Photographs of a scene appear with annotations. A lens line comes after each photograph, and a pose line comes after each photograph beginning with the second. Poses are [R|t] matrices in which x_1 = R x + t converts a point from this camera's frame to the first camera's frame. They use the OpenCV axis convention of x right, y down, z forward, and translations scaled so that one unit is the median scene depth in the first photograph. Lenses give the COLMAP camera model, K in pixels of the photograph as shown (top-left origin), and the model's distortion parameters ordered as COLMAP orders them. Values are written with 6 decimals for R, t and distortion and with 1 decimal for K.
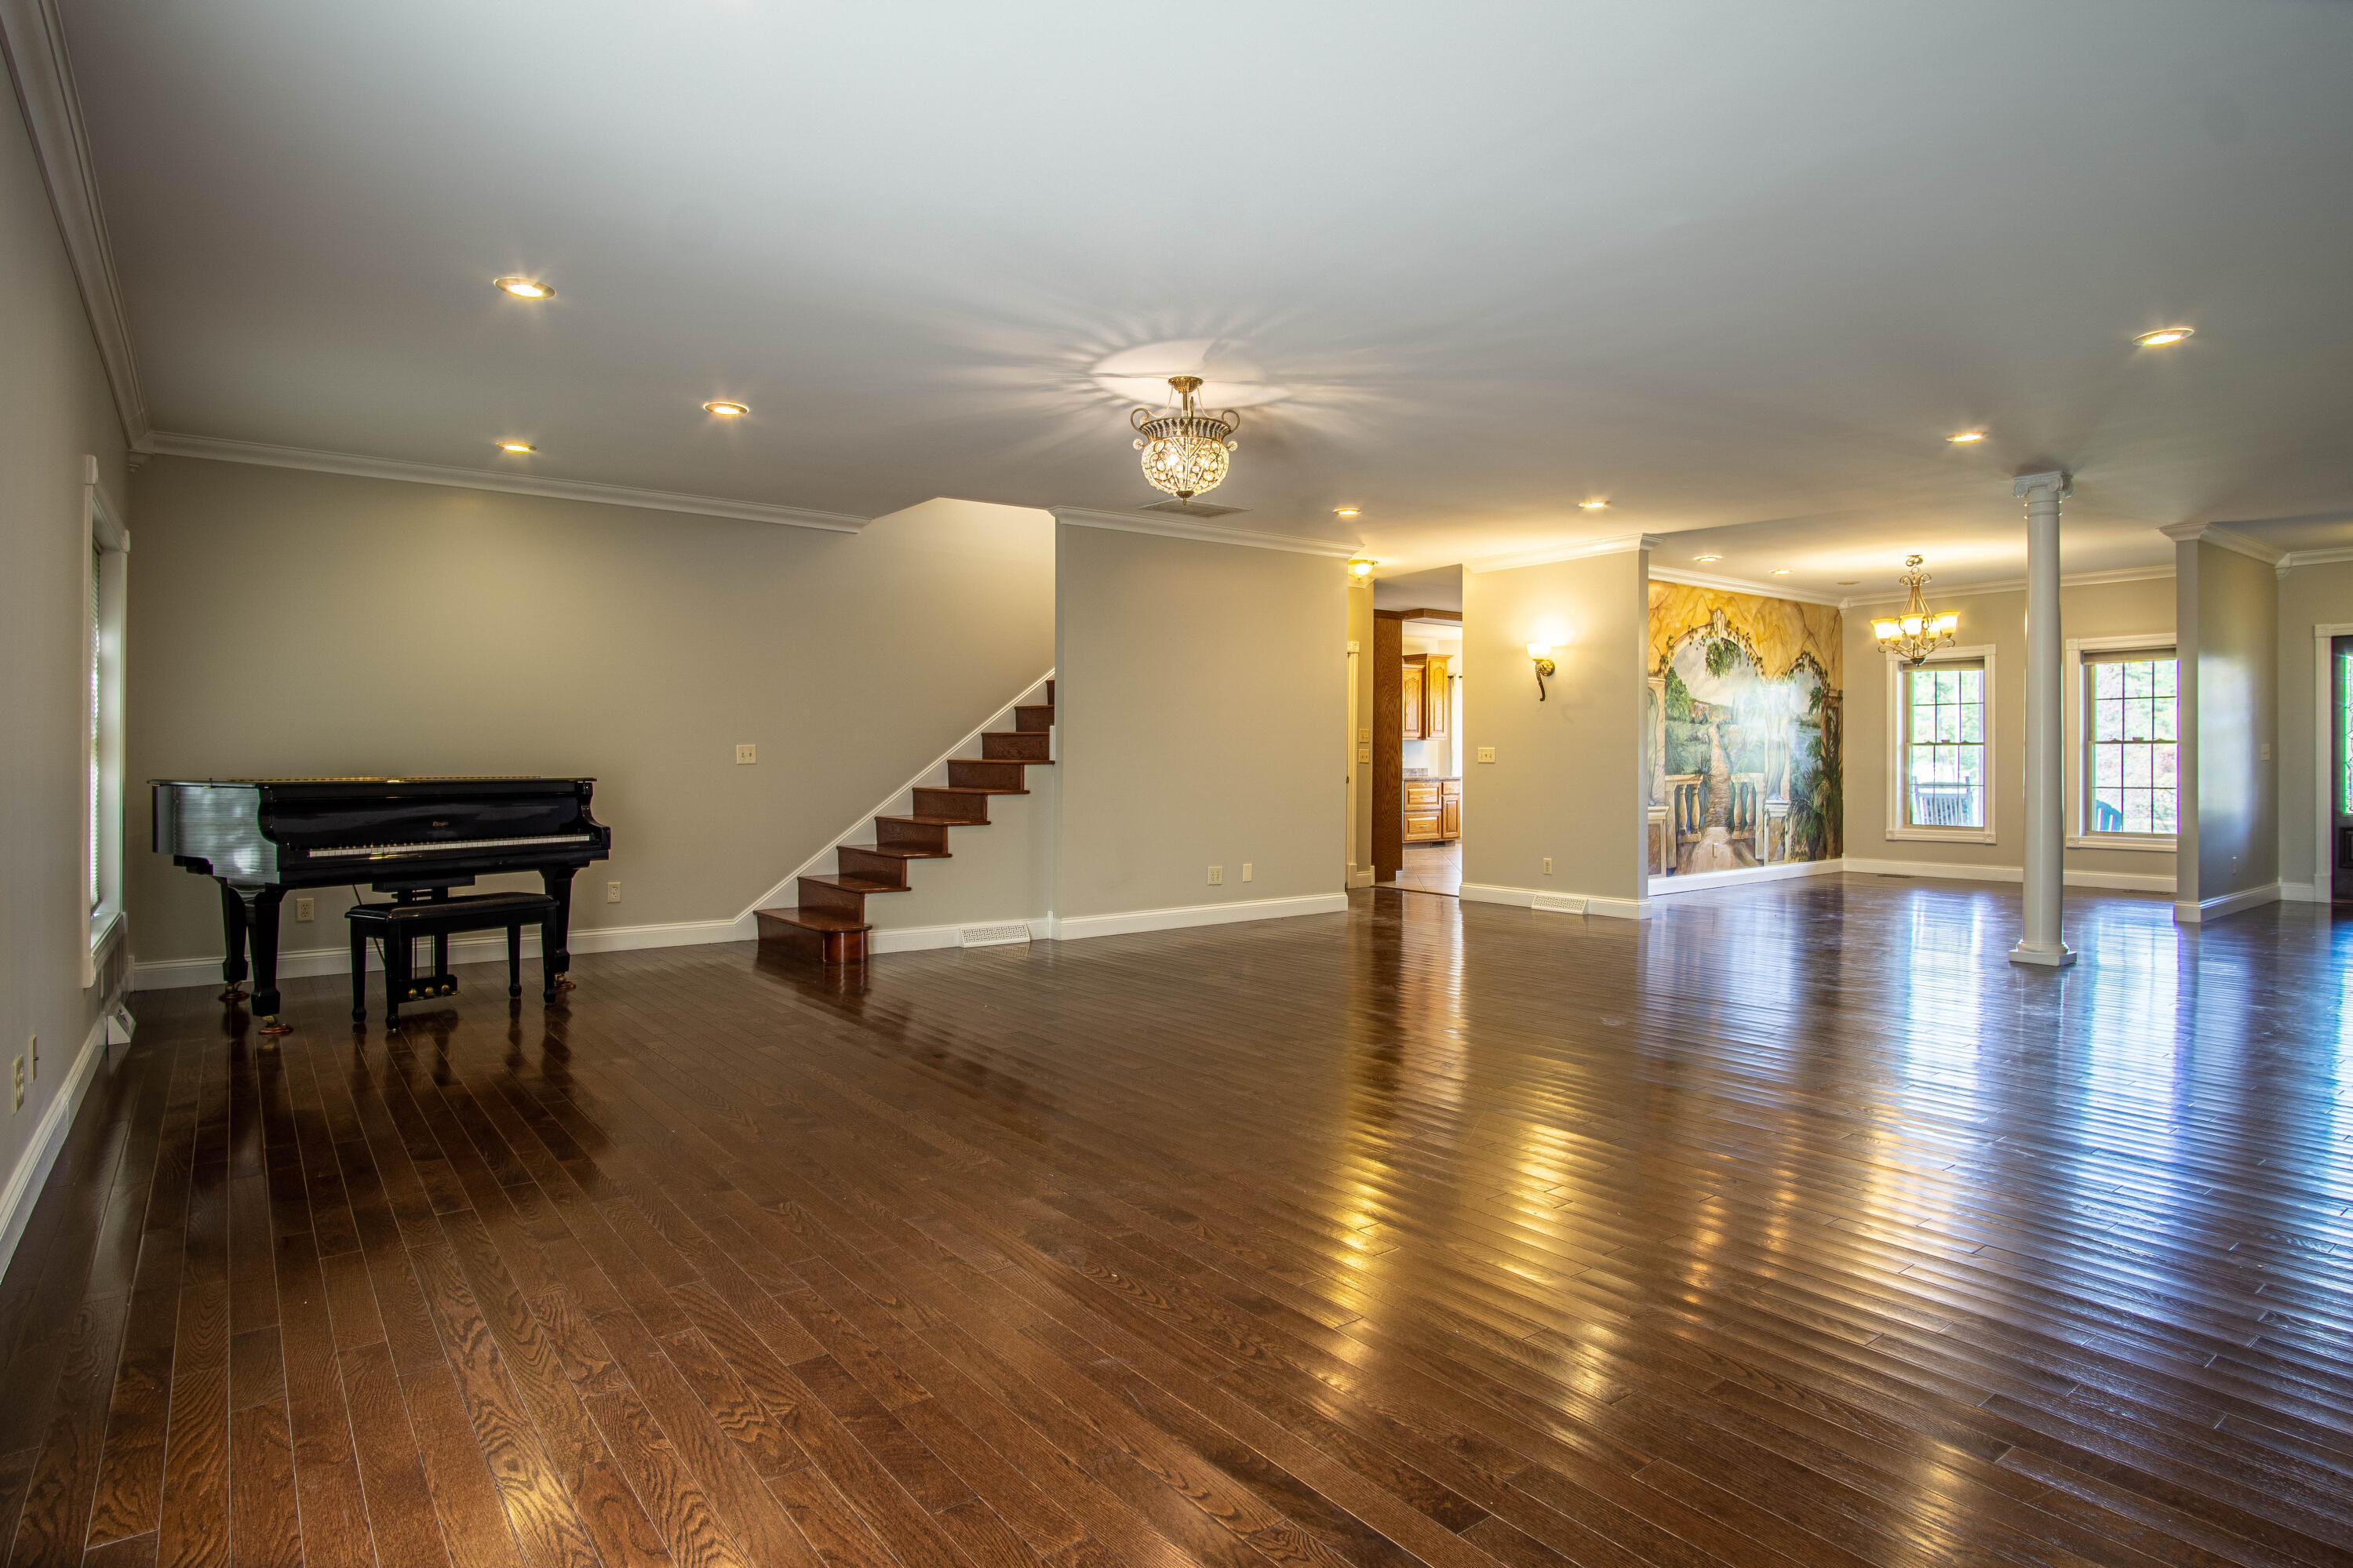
lens RADIAL K [[1283.6, 0, 1175.8], [0, 1283.6, 781.9], [0, 0, 1]] dist [-0.033995, 0.009983]
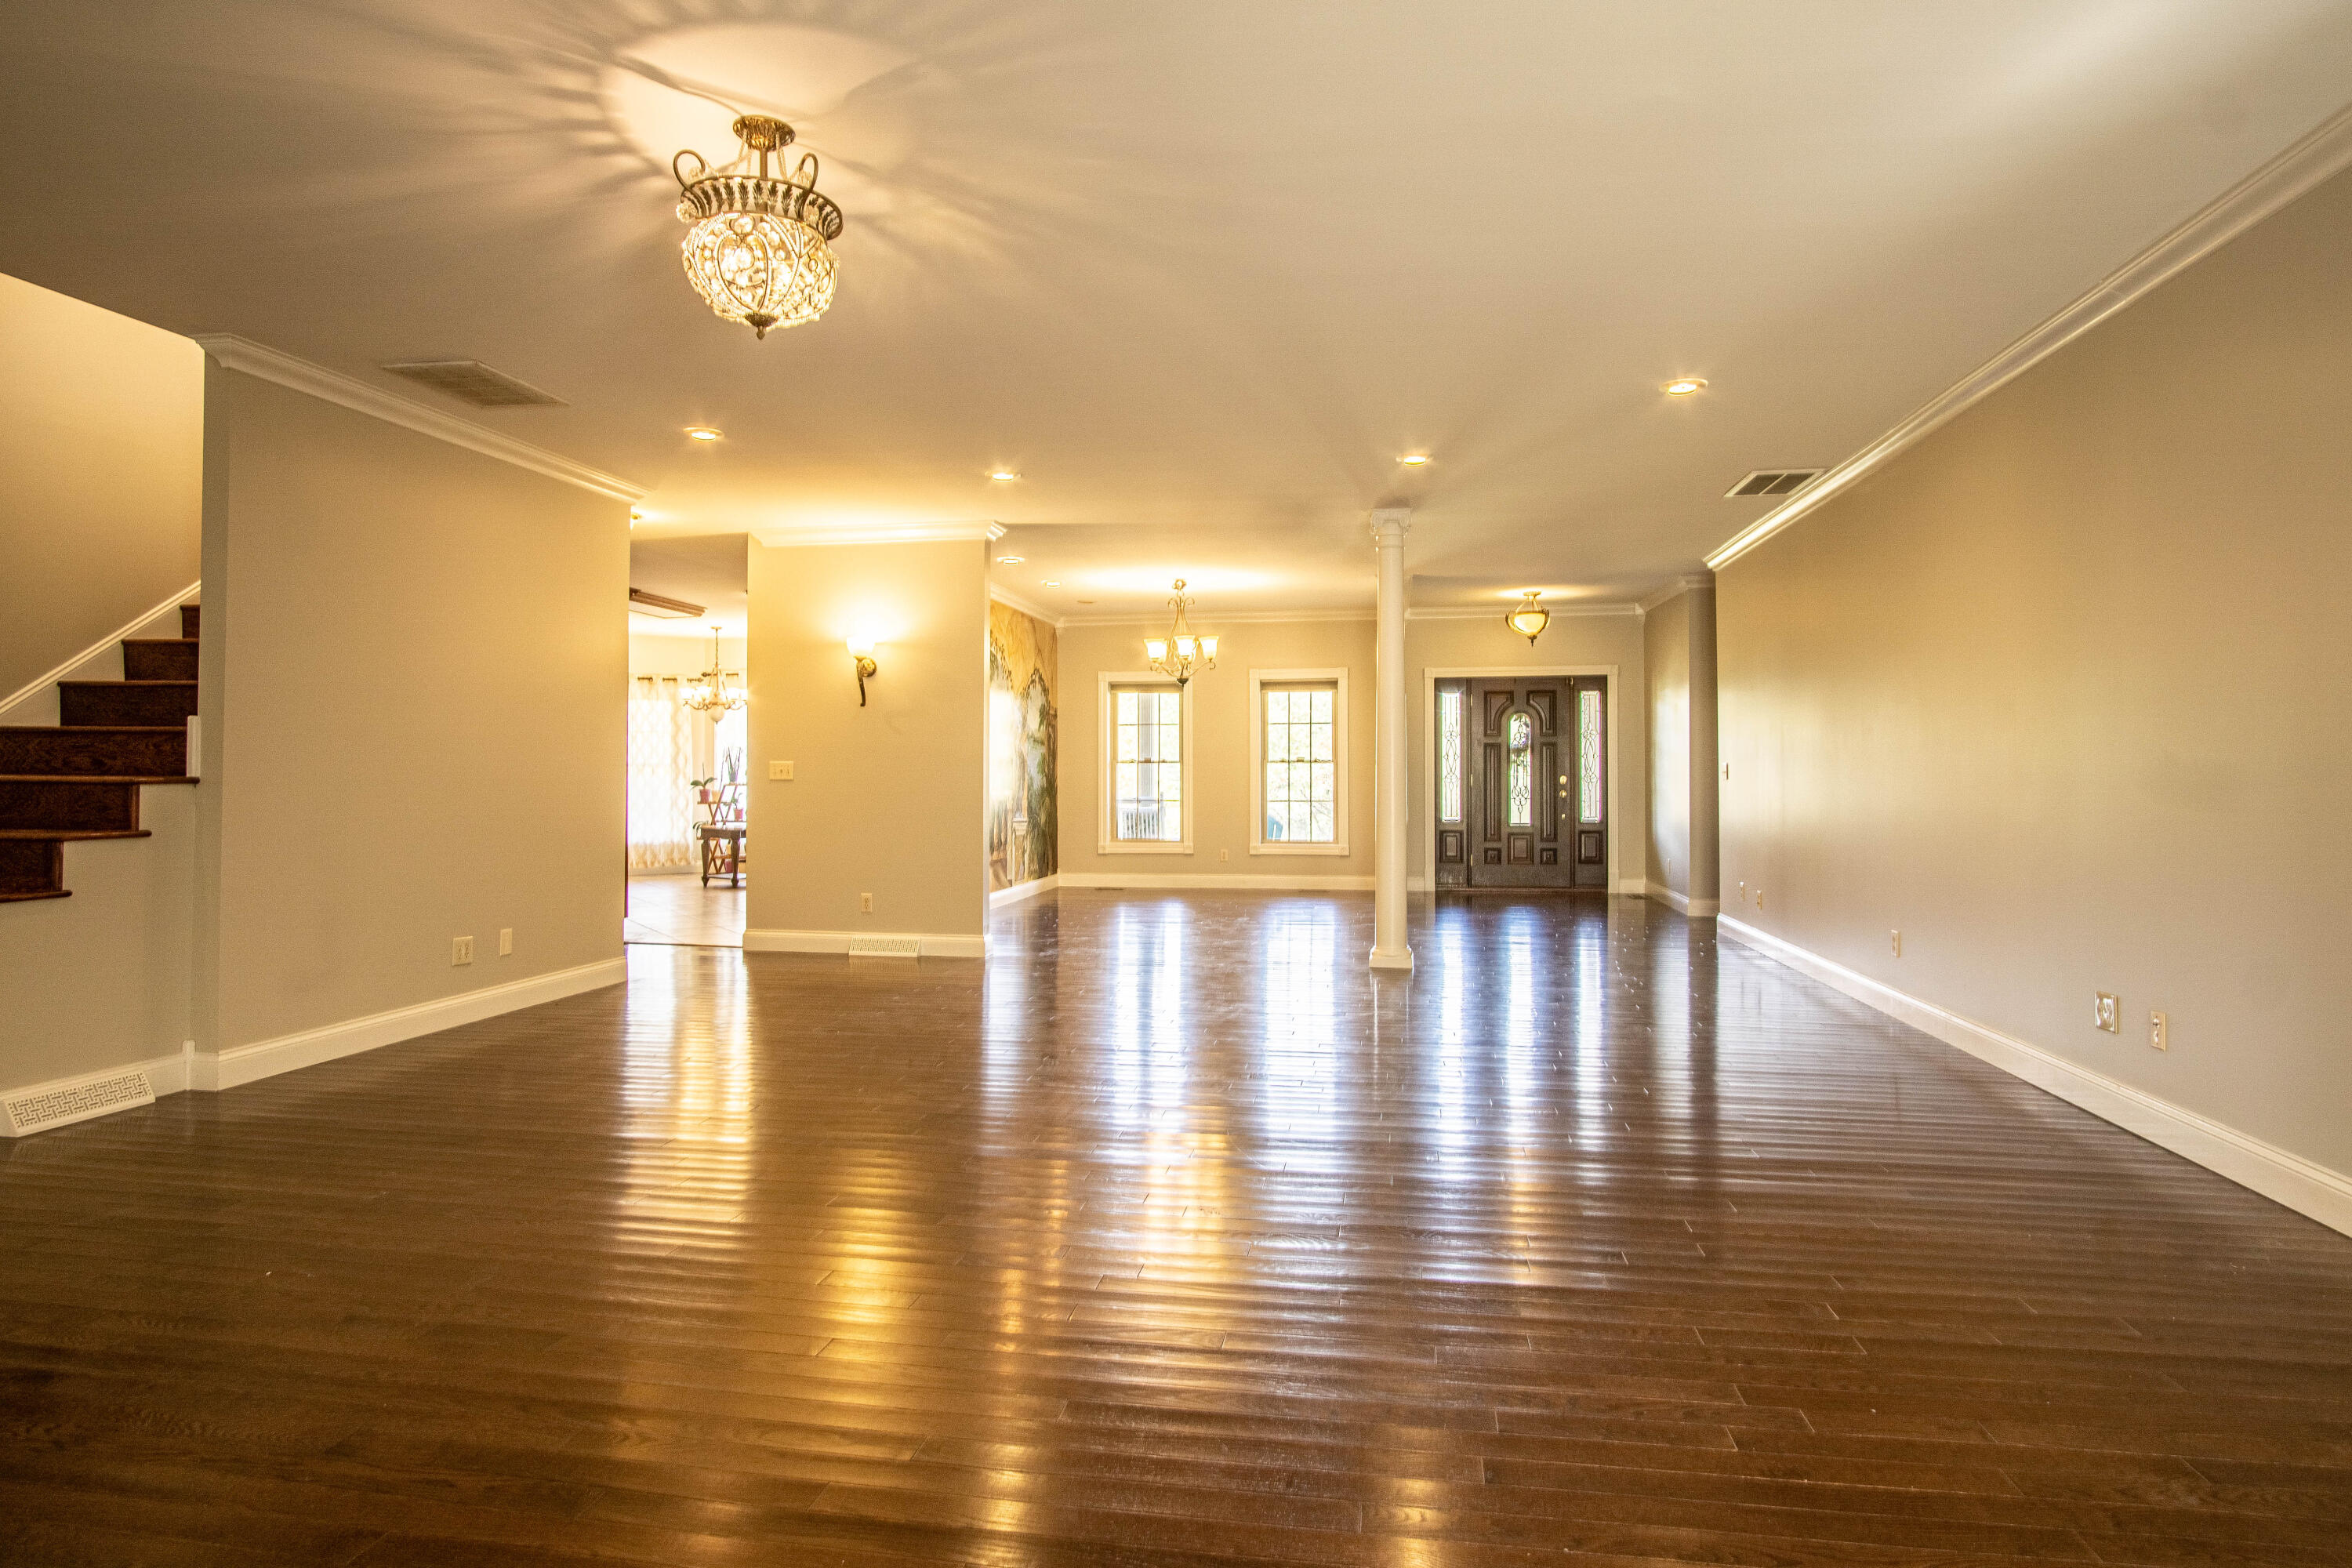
lens RADIAL K [[1283.3, 0, 1173.9], [0, 1283.3, 771.3], [0, 0, 1]] dist [-0.033995, 0.009983]
pose [[0.727782, 0.004178, 0.685796, -0.140359], [0.010493, 0.999797, -0.017226, -0.004245], [-0.685729, 0.019733, 0.727590, 0.250984]]
